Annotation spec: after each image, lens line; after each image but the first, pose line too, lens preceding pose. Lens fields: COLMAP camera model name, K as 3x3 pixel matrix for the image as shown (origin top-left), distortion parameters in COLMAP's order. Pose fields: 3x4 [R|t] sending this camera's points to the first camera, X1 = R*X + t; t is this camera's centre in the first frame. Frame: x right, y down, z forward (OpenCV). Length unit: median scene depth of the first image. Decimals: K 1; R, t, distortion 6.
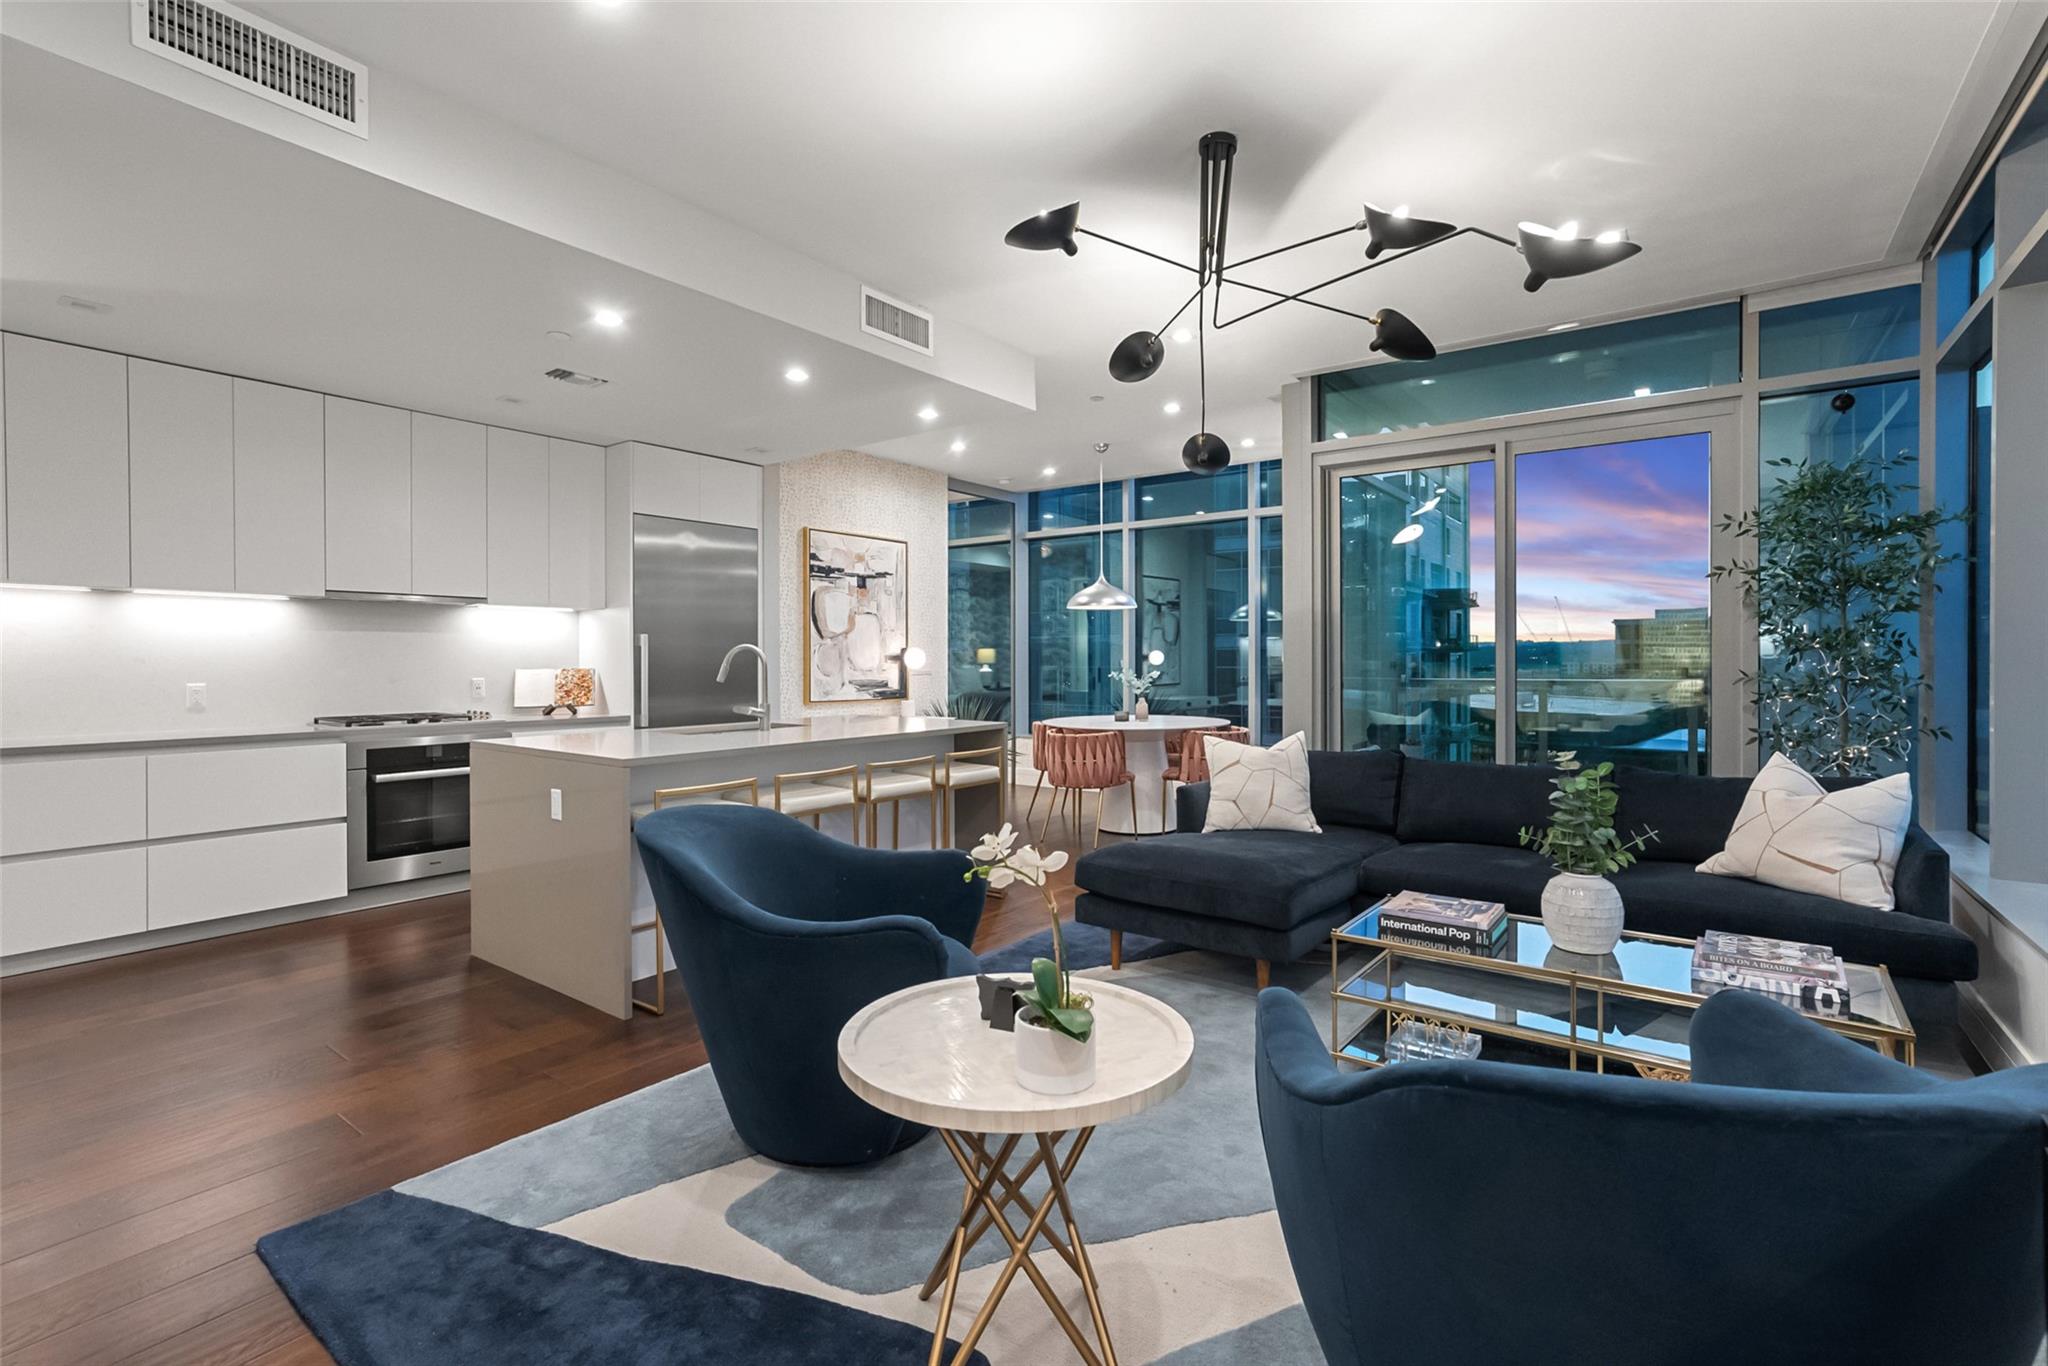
lens RADIAL K [[952.8, 0, 1030.2], [0, 952.8, 672.2], [0, 0, 1]] dist [-0.001221, -0.000647]
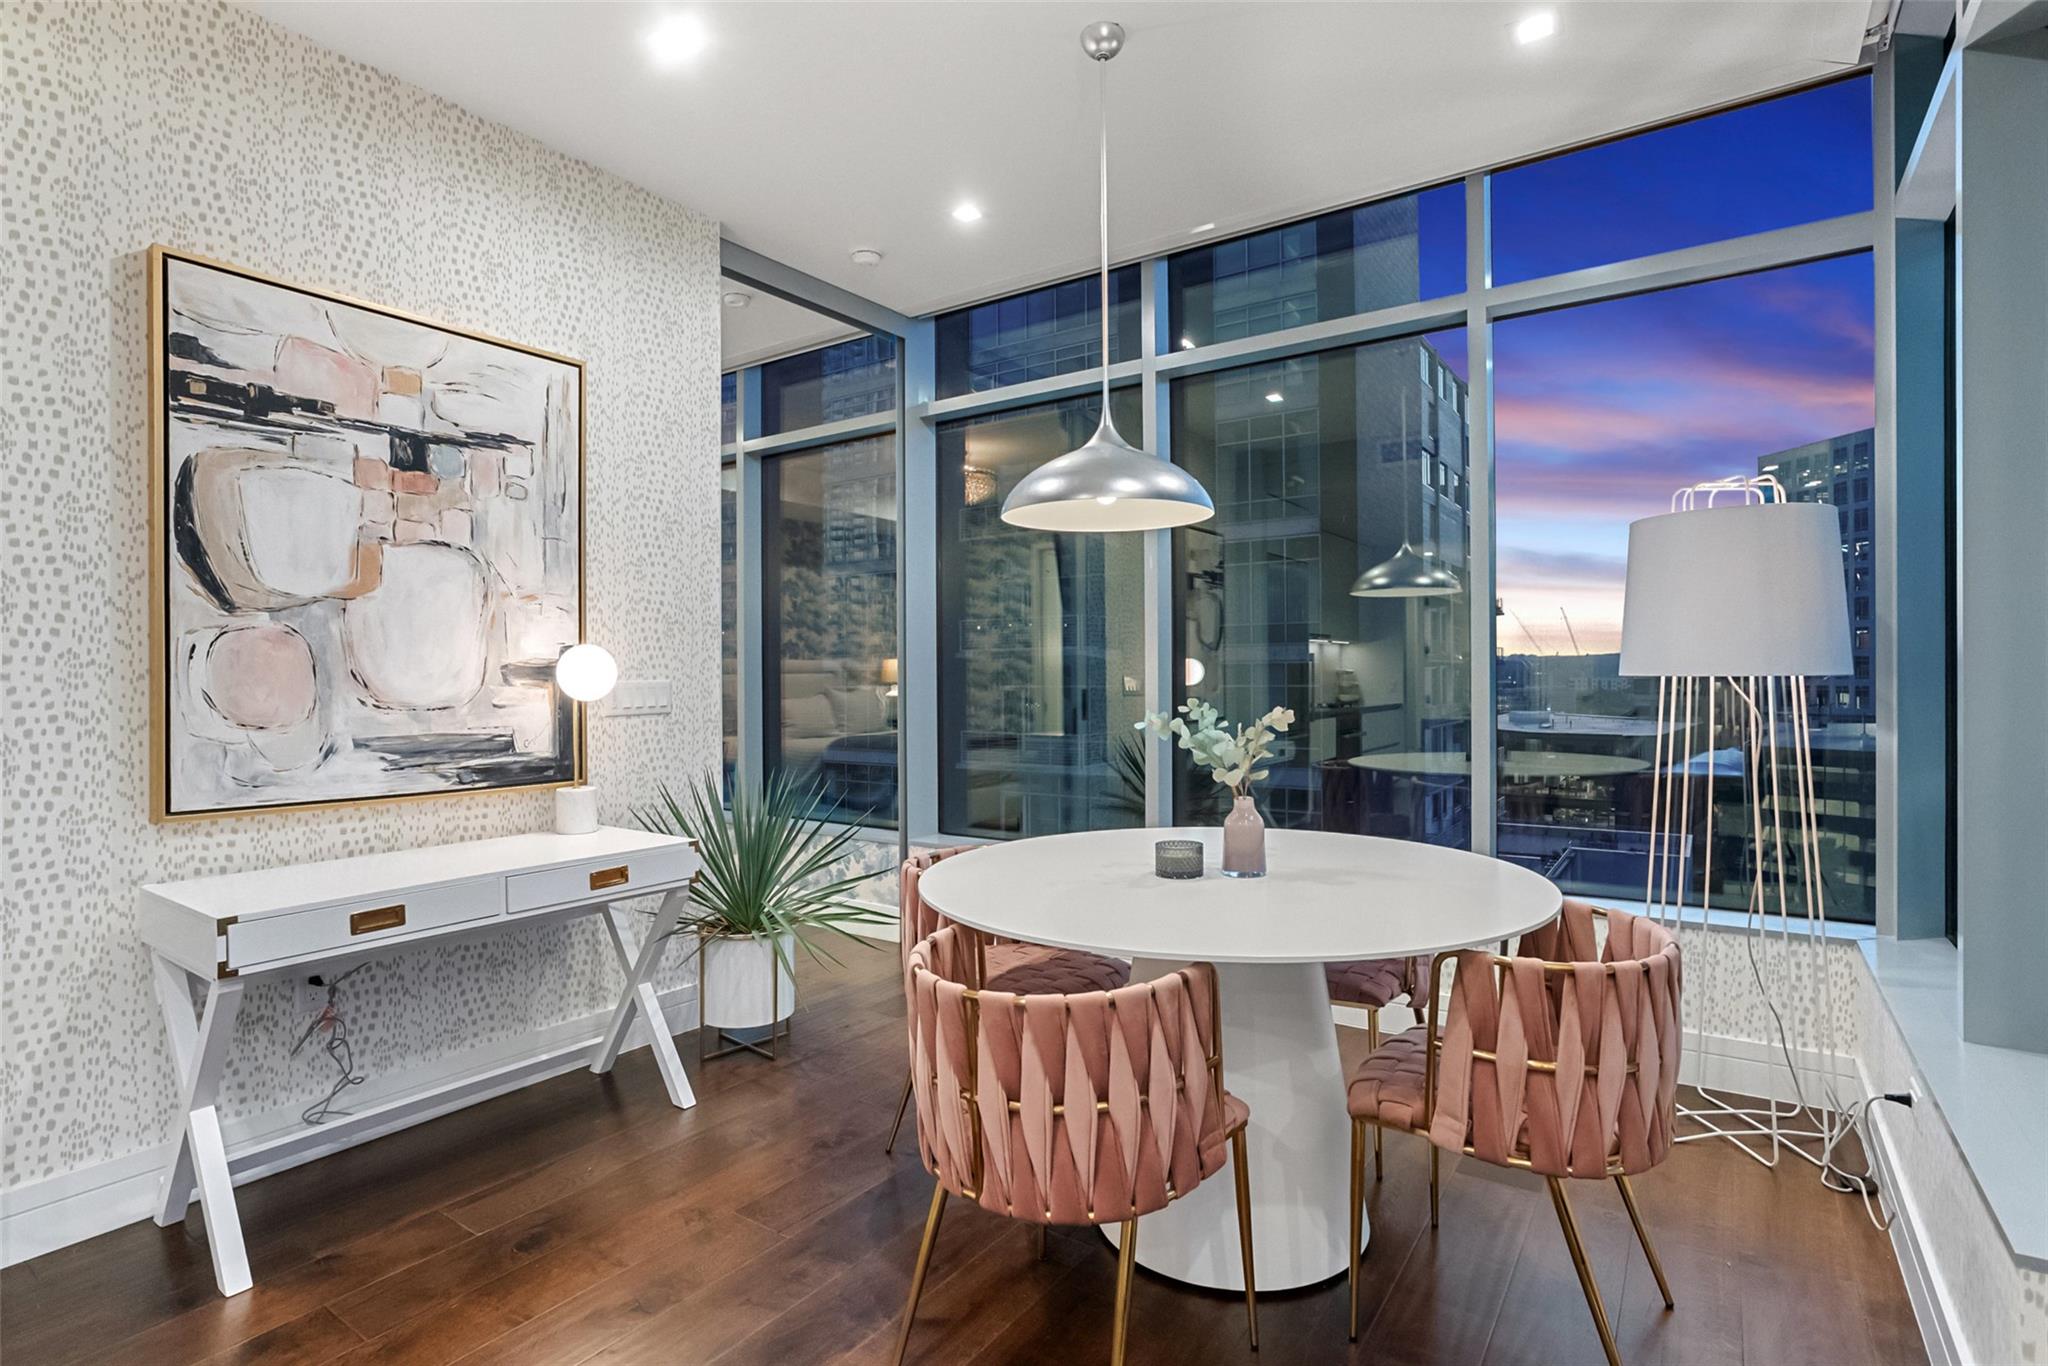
lens RADIAL K [[1030.0, 0, 1020.5], [0, 1030.0, 675.2], [0, 0, 1]] dist [-0.000598, -0.000034]
pose [[0.999738, -0.004241, 0.022497, 0.035031], [0.004577, 0.999878, -0.014907, -0.007117], [-0.022431, 0.015006, 0.999636, 0.614558]]
